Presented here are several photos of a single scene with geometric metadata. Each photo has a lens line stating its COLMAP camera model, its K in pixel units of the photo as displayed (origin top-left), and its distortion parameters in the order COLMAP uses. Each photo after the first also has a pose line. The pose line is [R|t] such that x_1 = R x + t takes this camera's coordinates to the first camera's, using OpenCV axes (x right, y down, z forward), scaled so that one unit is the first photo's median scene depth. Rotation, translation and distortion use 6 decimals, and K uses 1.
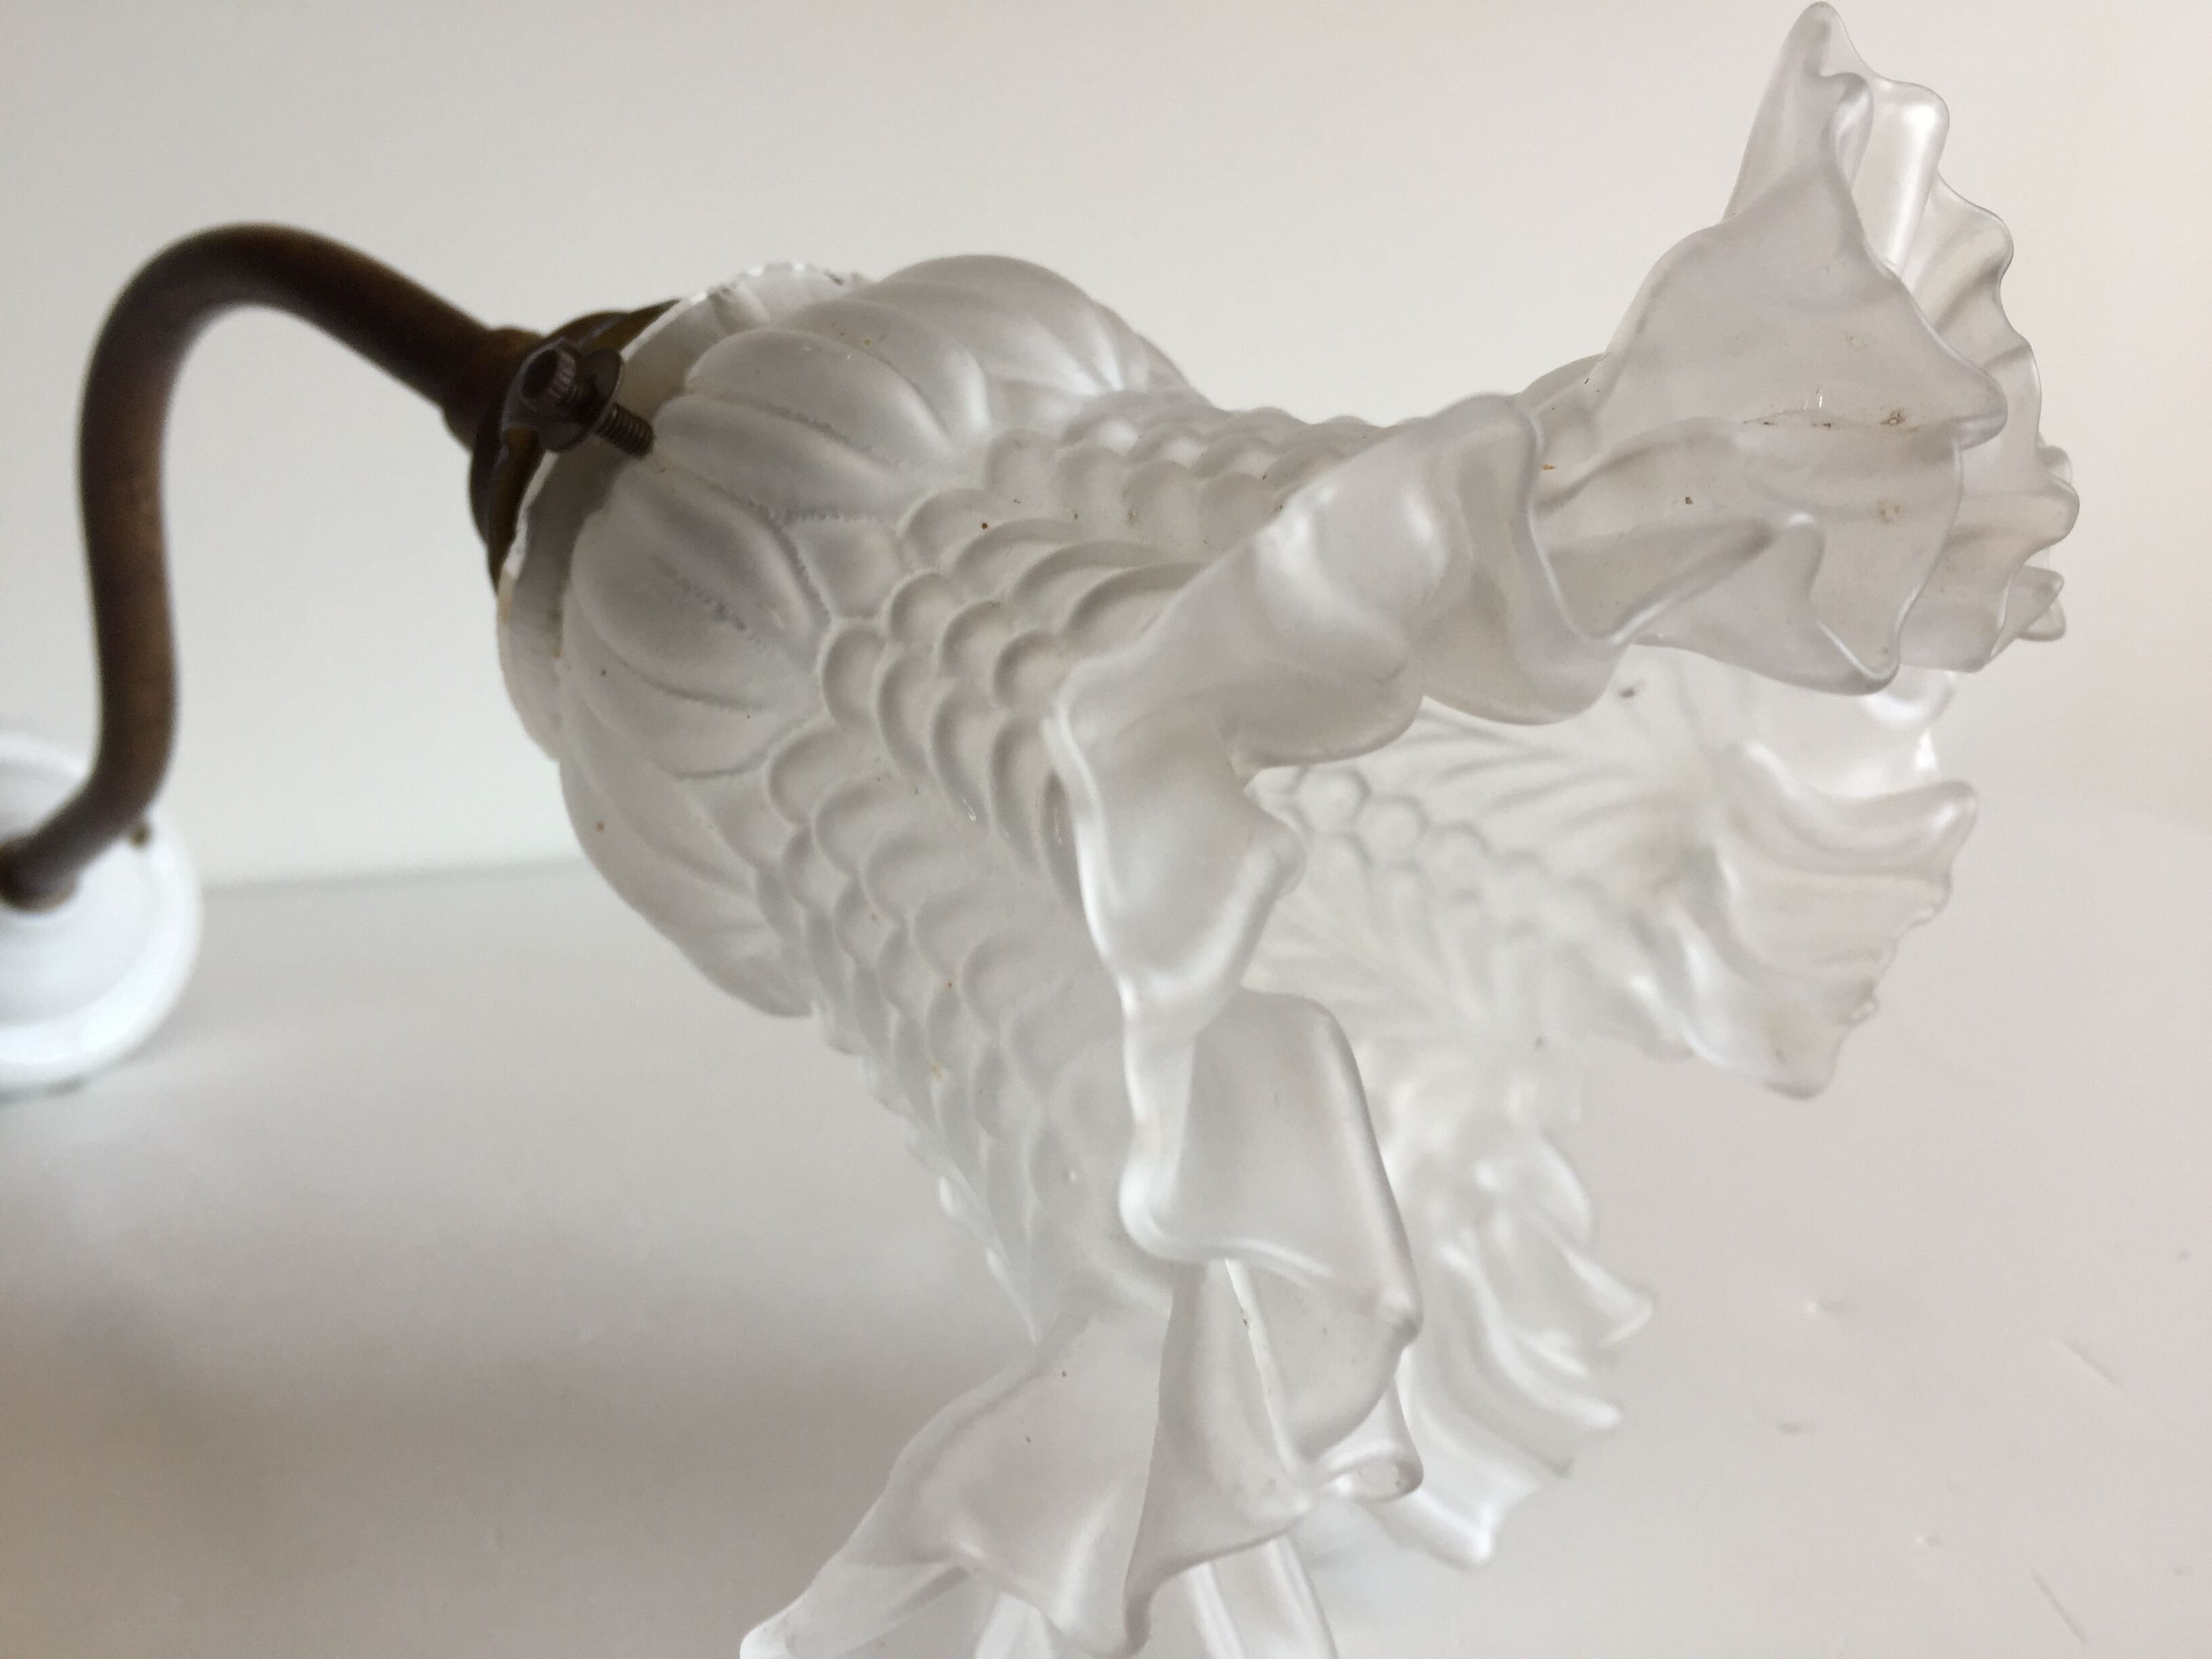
lens RADIAL K [[1967.2, 0, 1135.7], [0, 1967.2, 816.0], [0, 0, 1]] dist [0.053975, -0.064515]
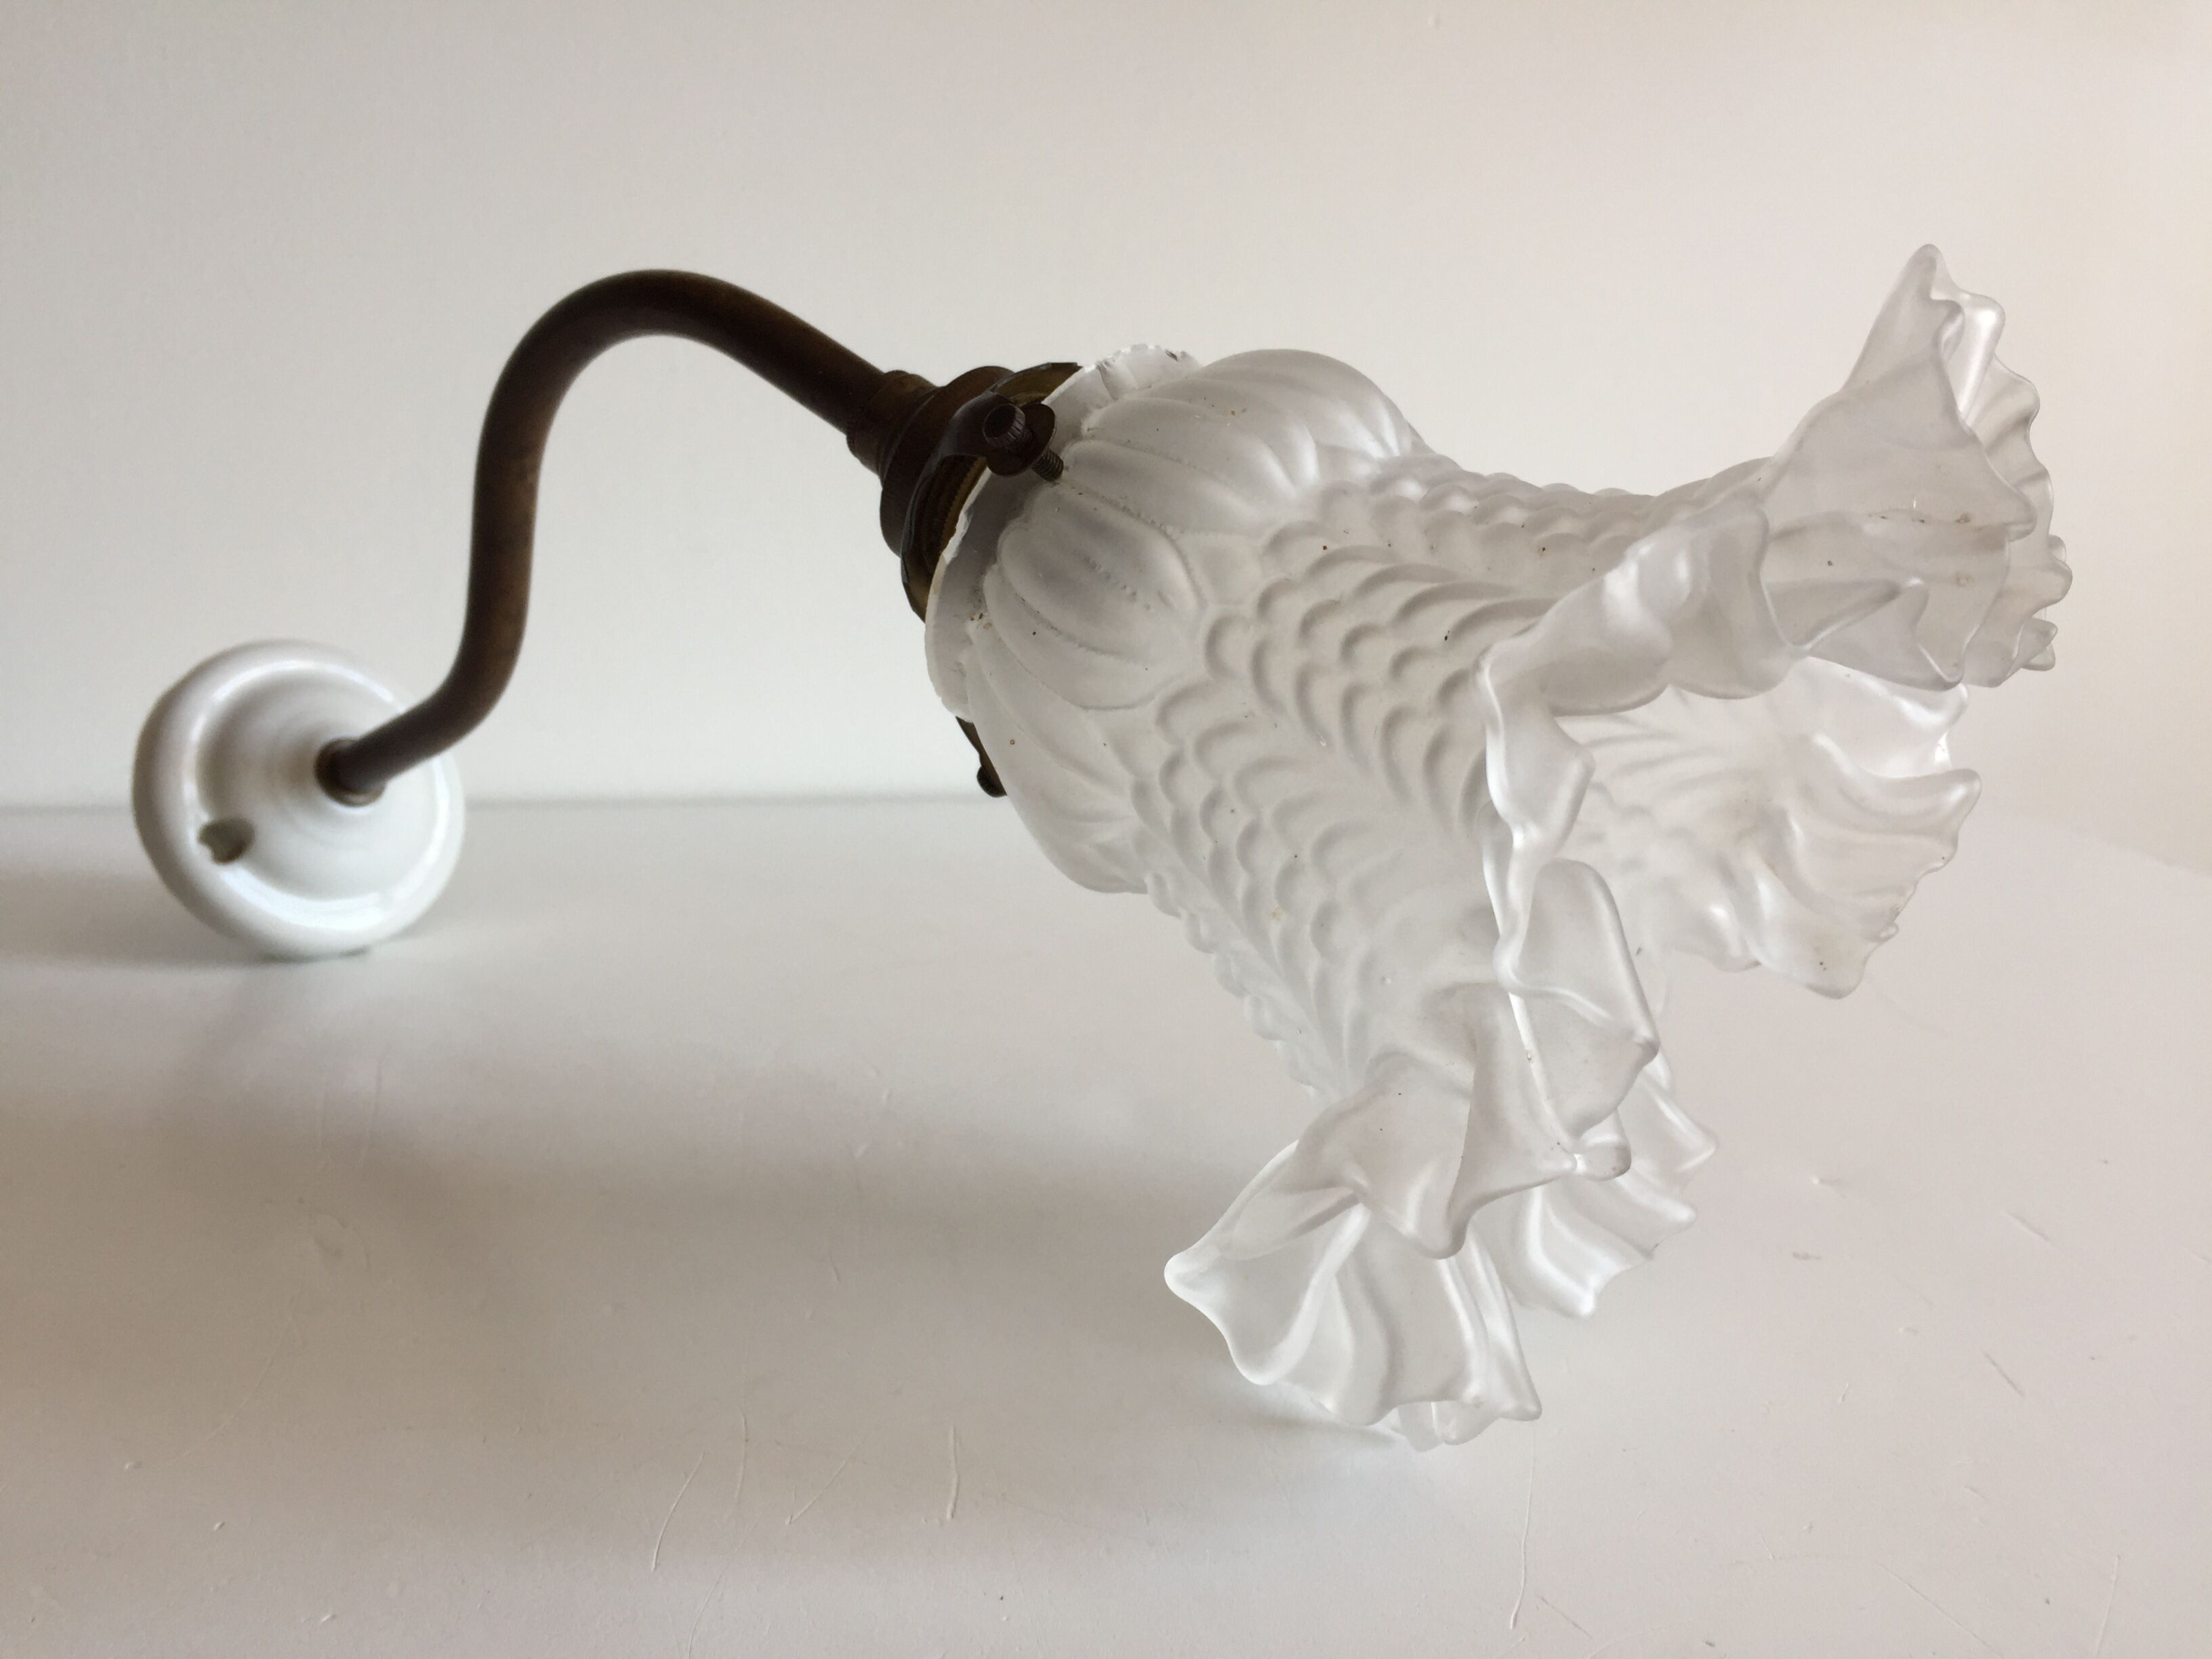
lens RADIAL K [[1967.2, 0, 1111.7], [0, 1967.2, 830.4], [0, 0, 1]] dist [0.053975, -0.064515]
pose [[0.998188, 0.058345, 0.014708, -0.214483], [-0.058483, 0.998247, 0.009102, 0.050949], [-0.014152, -0.009946, 0.999850, -0.404365]]
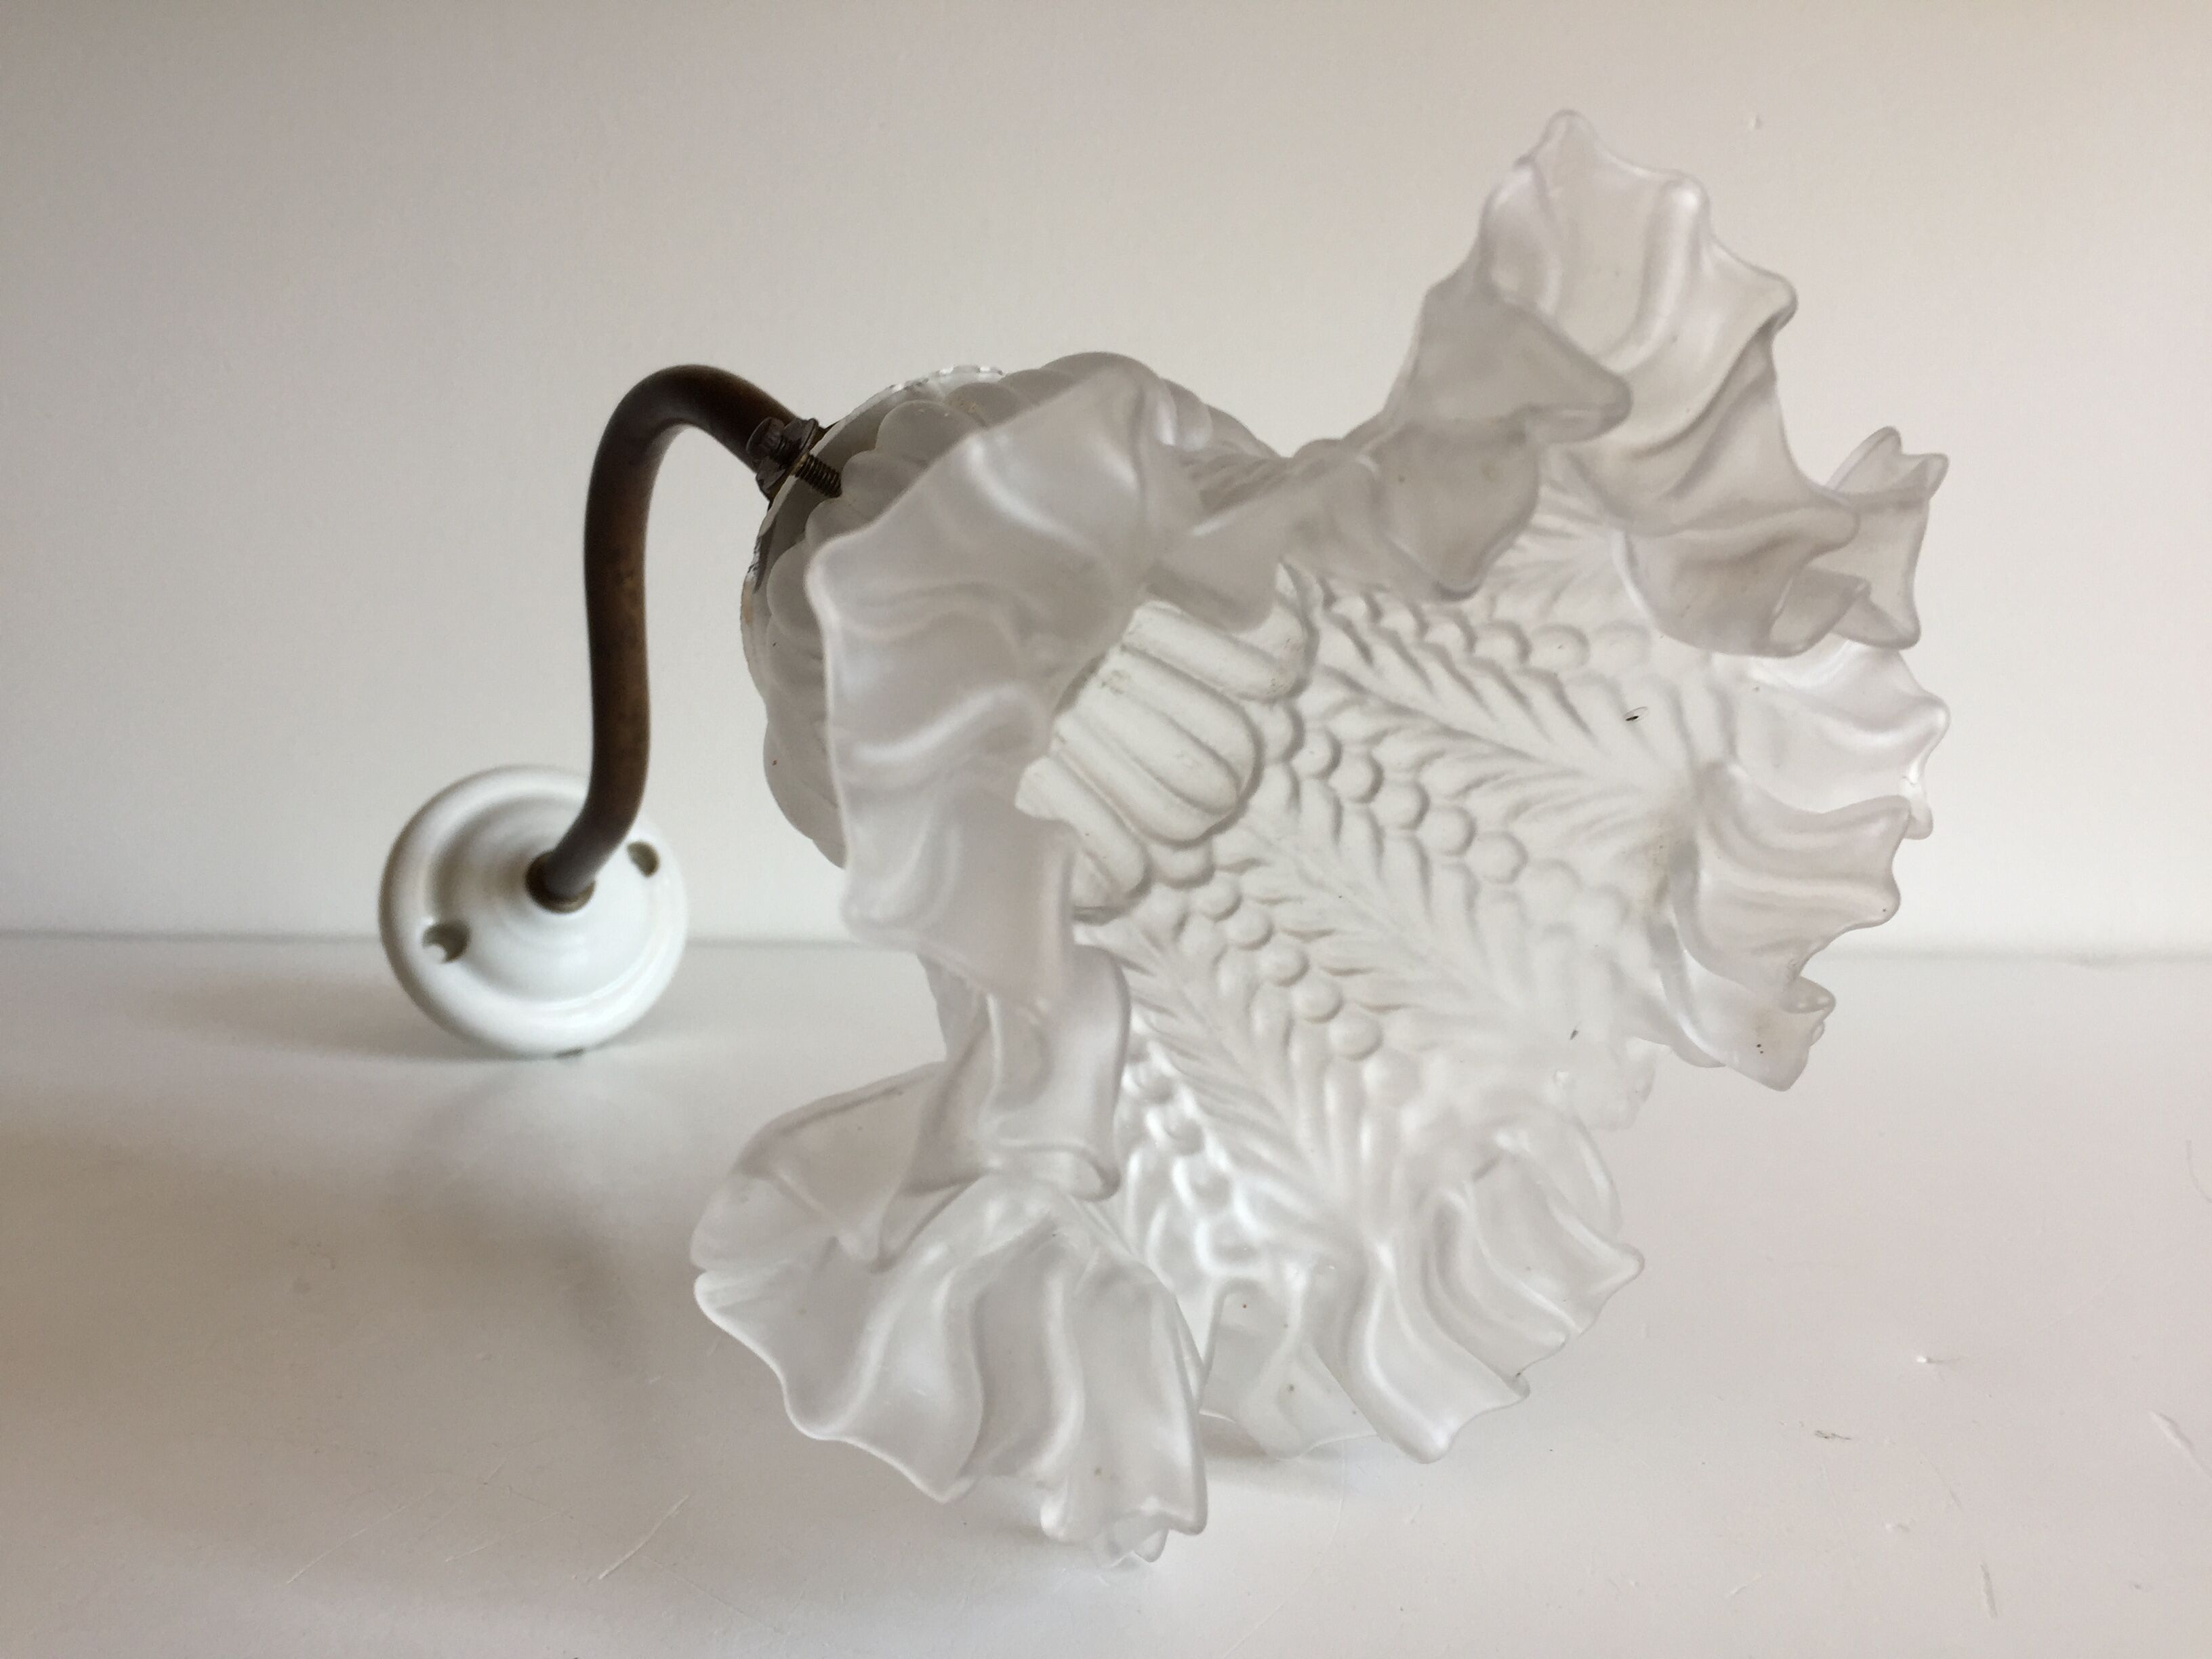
lens RADIAL K [[1967.2, 0, 1112.5], [0, 1967.2, 824.8], [0, 0, 1]] dist [0.053975, -0.064515]
pose [[0.945424, 0.054987, -0.321170, 0.380241], [-0.088060, 0.992098, -0.089367, 0.147007], [0.313718, 0.112772, 0.942795, -0.199801]]
